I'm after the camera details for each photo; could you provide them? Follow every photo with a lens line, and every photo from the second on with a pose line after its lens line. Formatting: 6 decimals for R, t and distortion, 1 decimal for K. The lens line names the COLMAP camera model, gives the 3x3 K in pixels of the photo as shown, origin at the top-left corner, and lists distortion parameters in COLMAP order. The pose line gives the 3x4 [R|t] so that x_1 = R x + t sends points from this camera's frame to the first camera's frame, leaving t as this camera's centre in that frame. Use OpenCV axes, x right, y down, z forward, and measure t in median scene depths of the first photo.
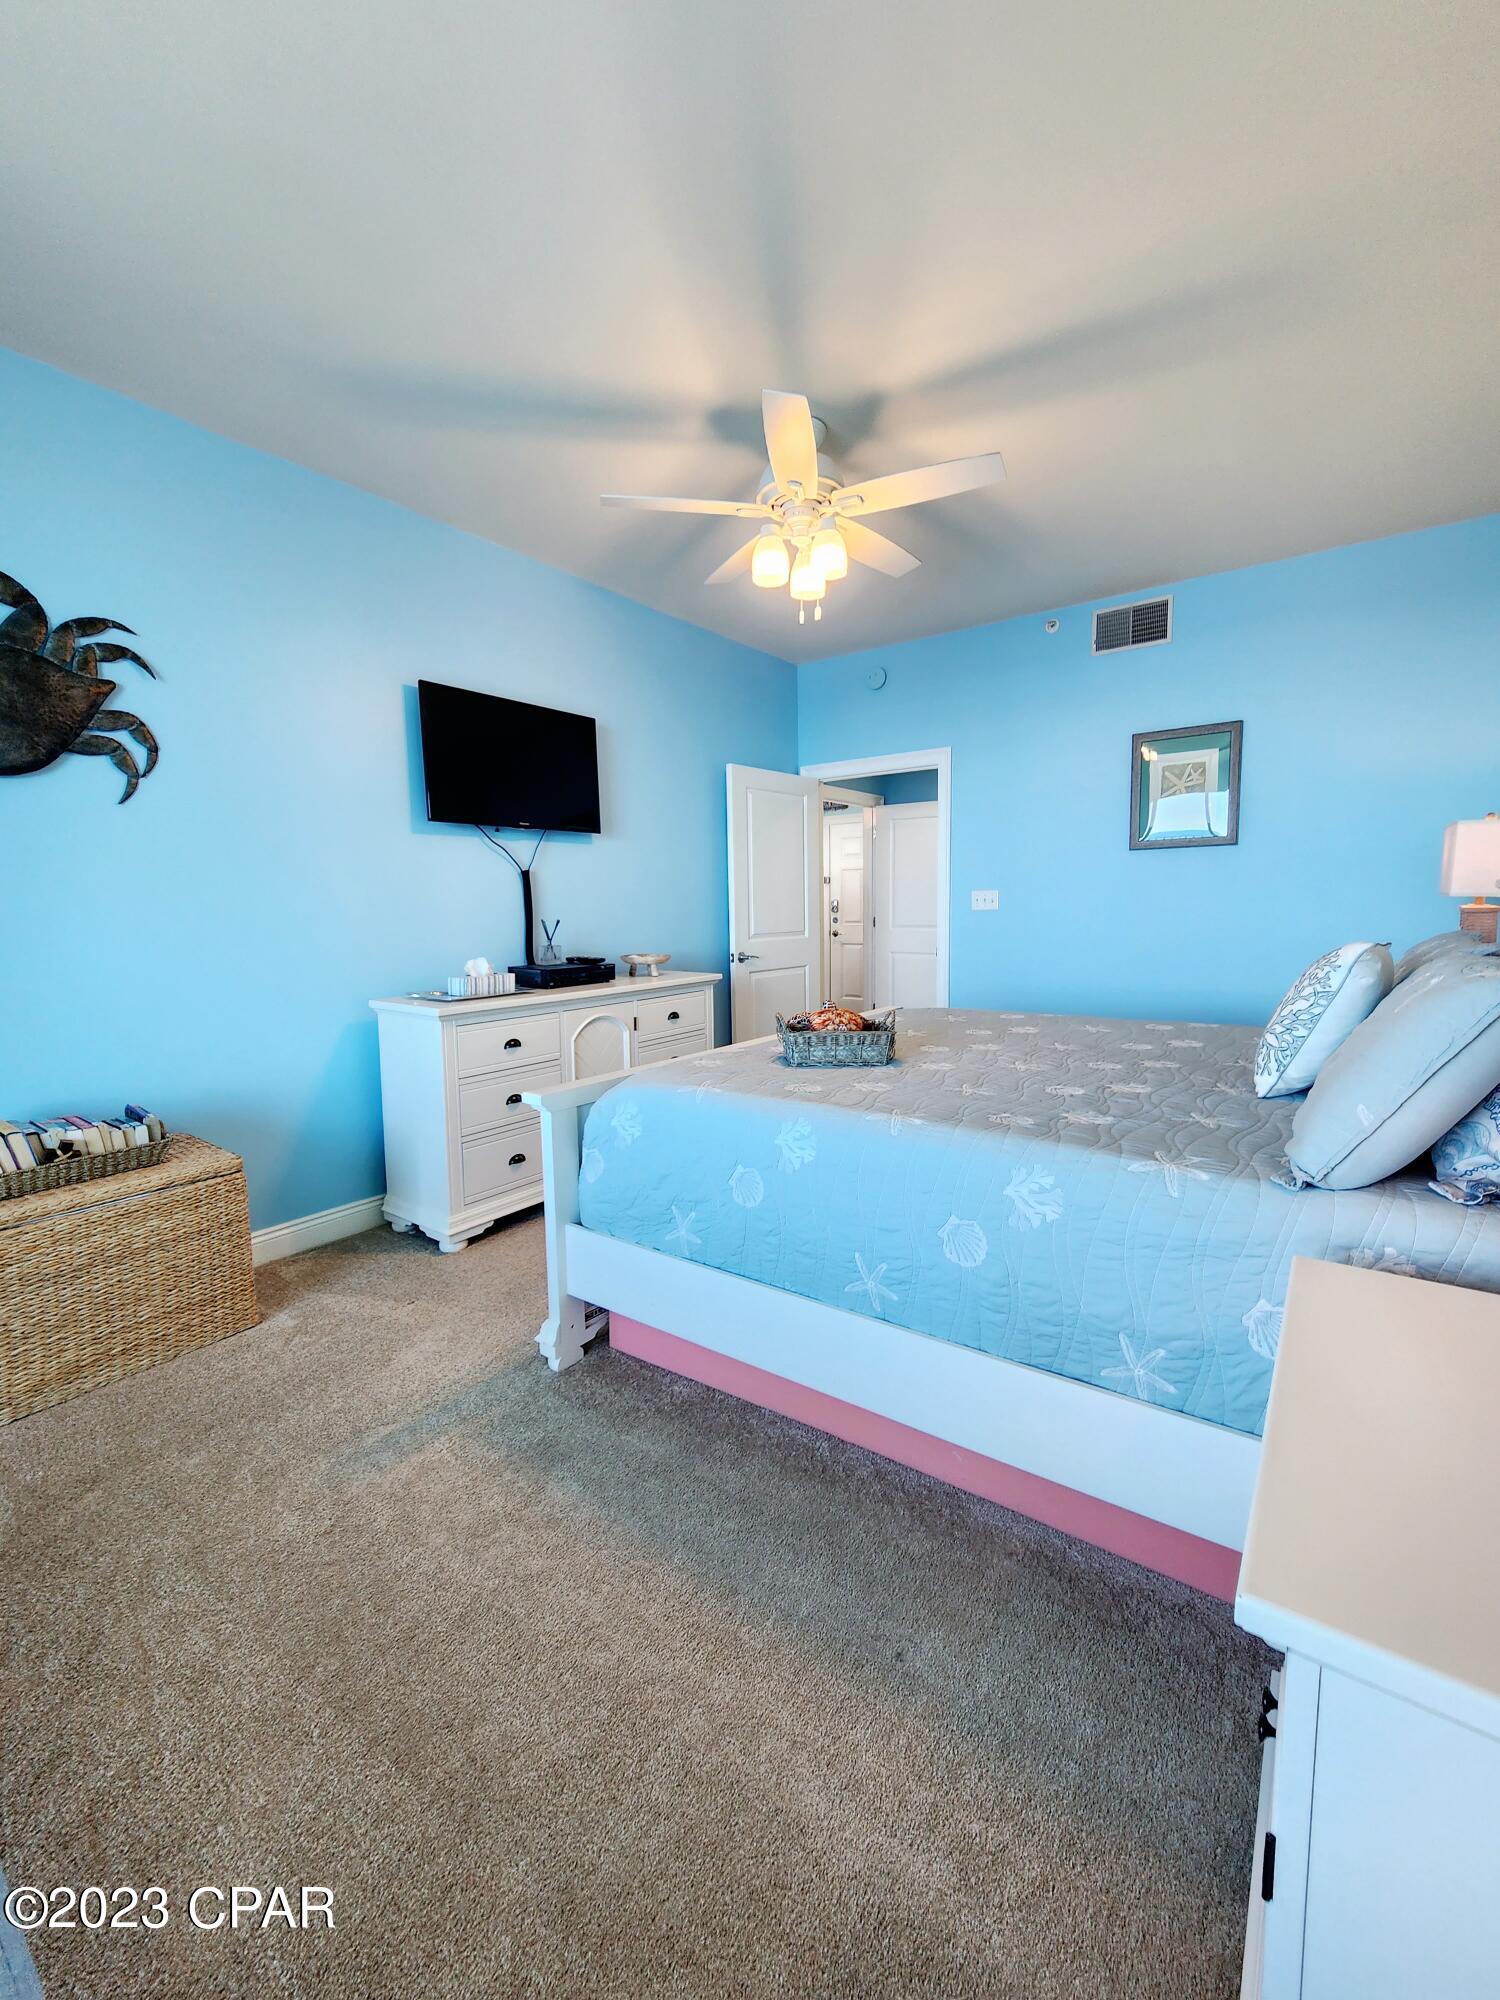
lens RADIAL K [[820.2, 0, 746.3], [0, 820.2, 1004.3], [0, 0, 1]] dist [-0.000685, 0.000024]
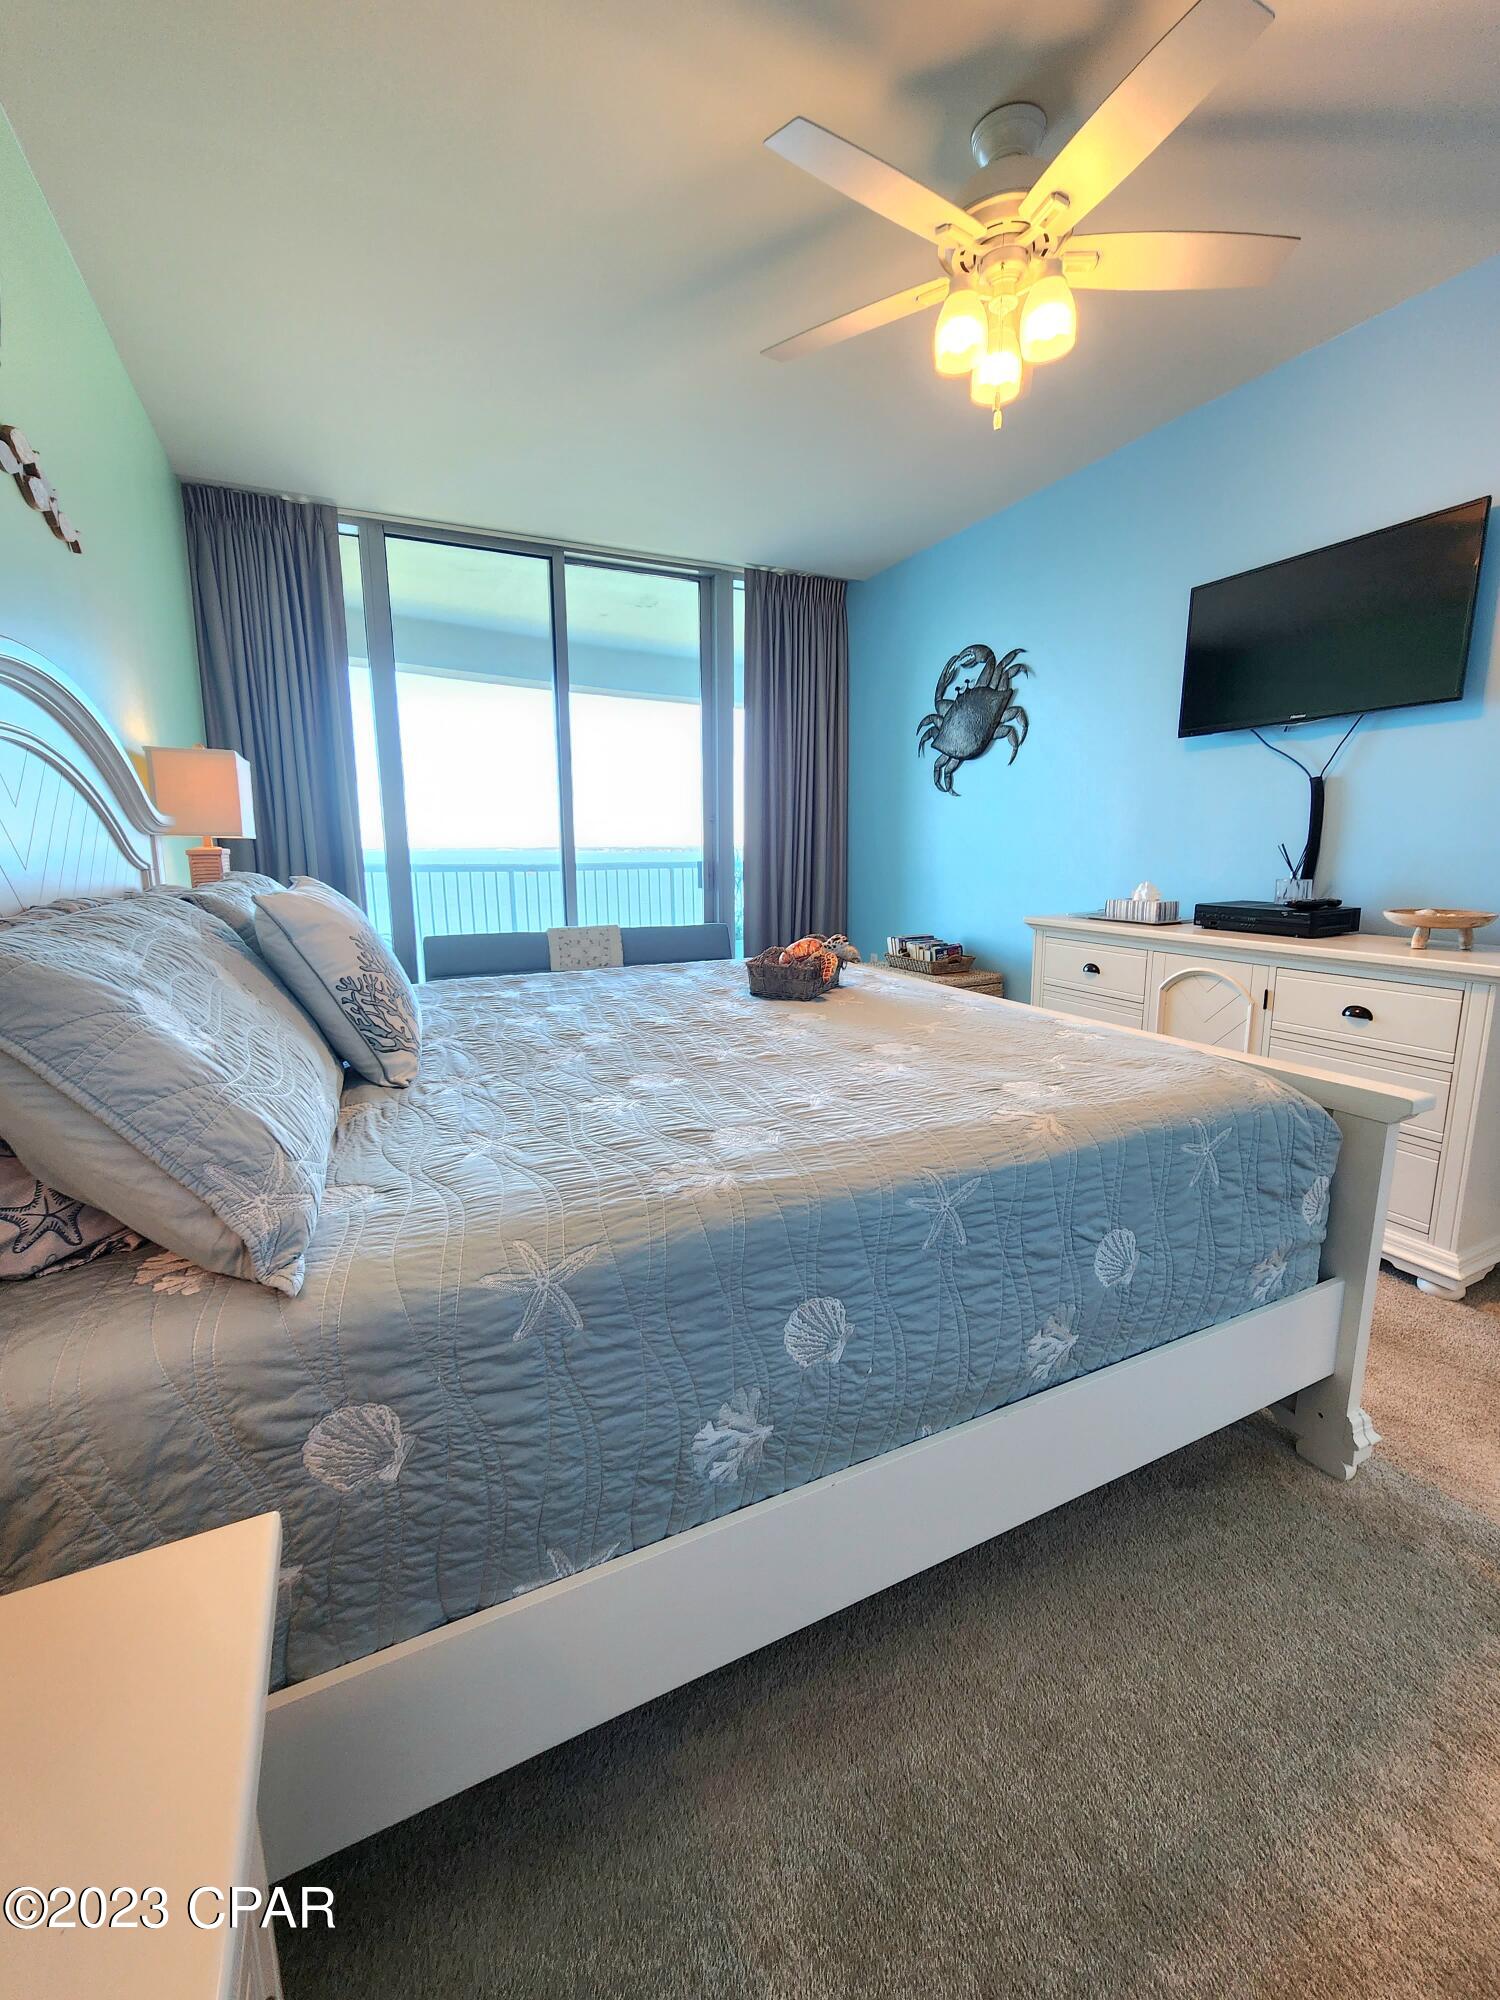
lens RADIAL K [[820.2, 0, 746.3], [0, 820.2, 1004.3], [0, 0, 1]] dist [-0.000685, 0.000024]
pose [[-0.470642, 0.196552, -0.860153, 0.897213], [-0.083449, 0.960586, 0.265161, -0.159411], [0.878369, 0.196575, -0.435690, 1.220768]]
